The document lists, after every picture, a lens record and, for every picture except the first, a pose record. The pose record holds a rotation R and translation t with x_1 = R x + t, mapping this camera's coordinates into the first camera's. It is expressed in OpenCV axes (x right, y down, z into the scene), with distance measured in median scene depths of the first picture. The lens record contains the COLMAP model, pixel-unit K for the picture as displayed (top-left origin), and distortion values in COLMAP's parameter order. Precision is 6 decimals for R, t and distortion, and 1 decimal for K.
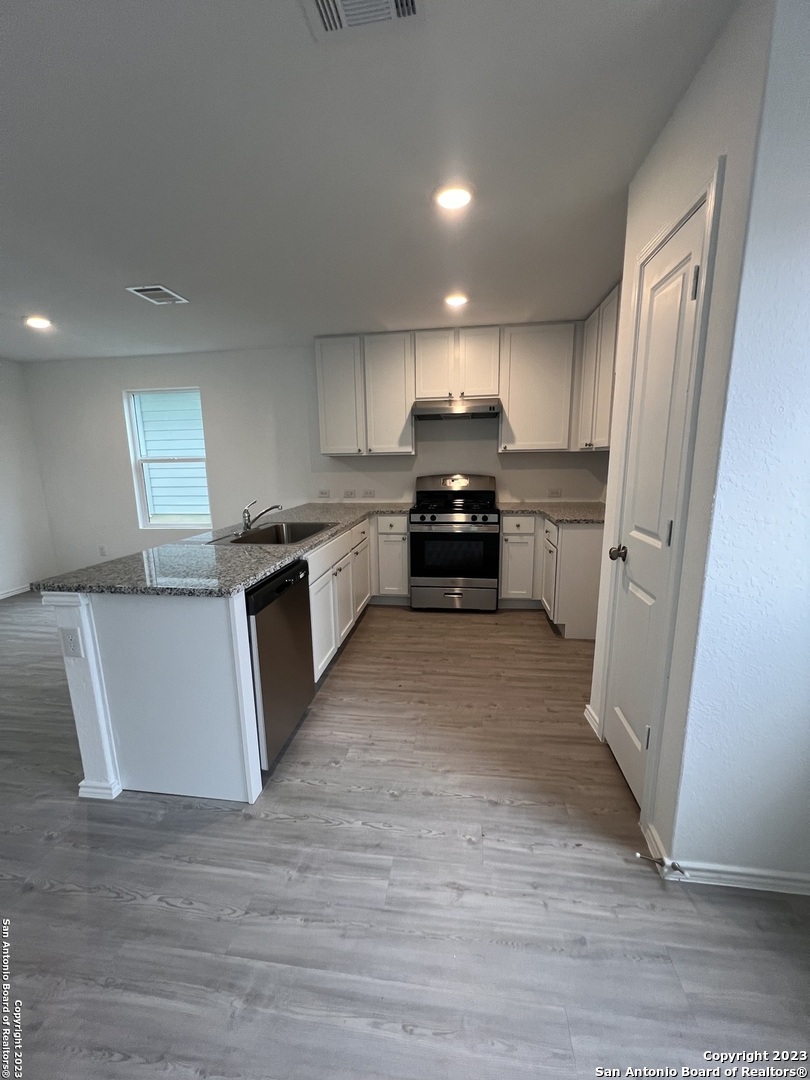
lens RADIAL K [[429.1, 0, 405.3], [0, 429.1, 540.5], [0, 0, 1]] dist [0.000582, -0.000597]
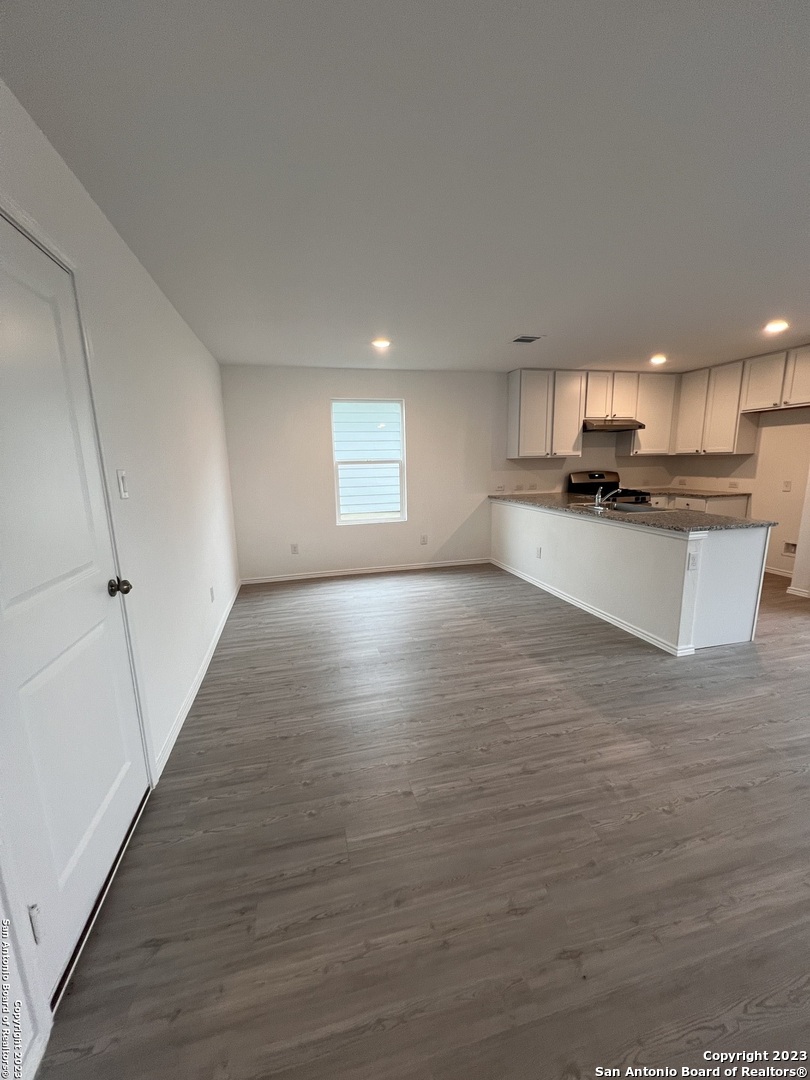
lens RADIAL K [[429.1, 0, 402.5], [0, 429.1, 540.5], [0, 0, 1]] dist [0.000582, -0.000597]
pose [[0.927560, -0.070532, 0.366958, -1.061338], [0.073668, 0.997268, 0.005473, 0.021431], [-0.366341, 0.021956, 0.930222, -0.086935]]
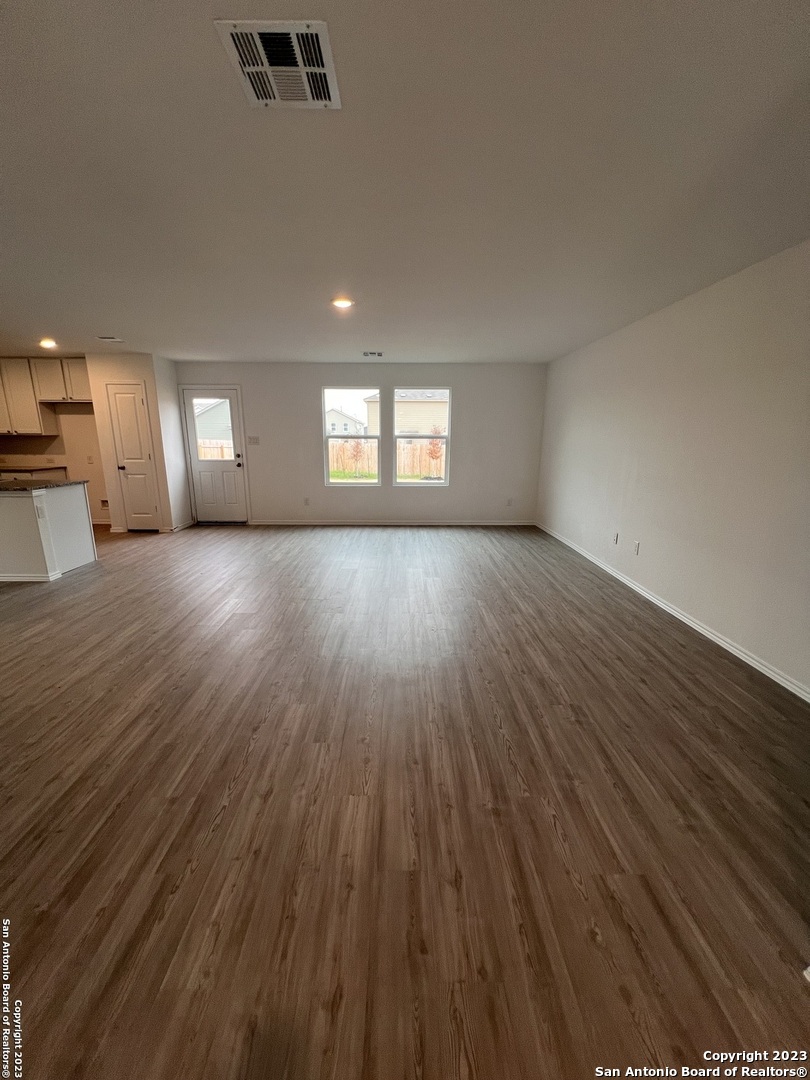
lens RADIAL K [[429.1, 0, 403.6], [0, 429.1, 542.0], [0, 0, 1]] dist [0.000582, -0.000597]
pose [[-0.154781, -0.216592, 0.963914, -1.474450], [0.176949, 0.953818, 0.242737, 0.071252], [-0.971973, 0.208135, -0.109307, -0.302453]]
